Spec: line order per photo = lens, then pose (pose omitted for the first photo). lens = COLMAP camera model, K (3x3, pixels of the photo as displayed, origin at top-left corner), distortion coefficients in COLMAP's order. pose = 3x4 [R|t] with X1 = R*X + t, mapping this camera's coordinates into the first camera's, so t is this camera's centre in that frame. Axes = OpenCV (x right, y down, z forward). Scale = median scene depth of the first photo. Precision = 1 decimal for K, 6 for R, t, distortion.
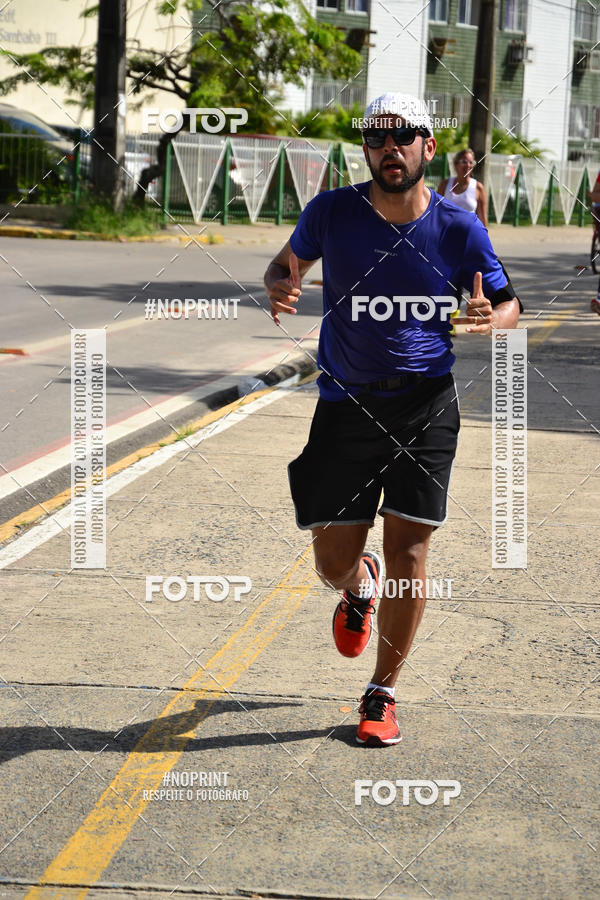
lens RADIAL K [[2060.1, 0, 307.3], [0, 2060.1, 447.3], [0, 0, 1]] dist [-0.013154, 0.648431]
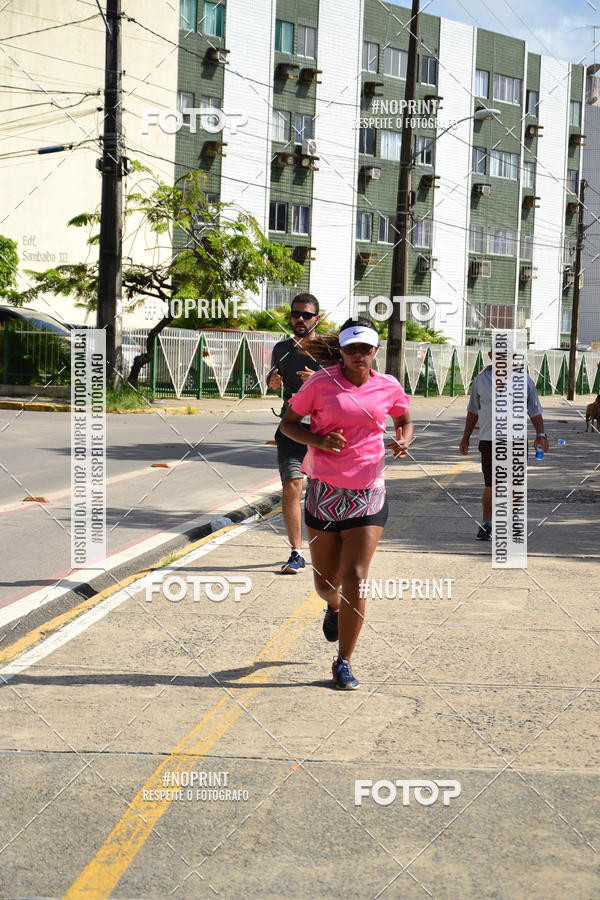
lens RADIAL K [[2060.1, 0, 307.3], [0, 2060.1, 447.3], [0, 0, 1]] dist [-0.013154, 0.648431]
pose [[0.999858, -0.015042, 0.007623, 0.016863], [0.015595, 0.996777, -0.078695, 0.024284], [-0.006415, 0.078802, 0.996870, -0.279729]]
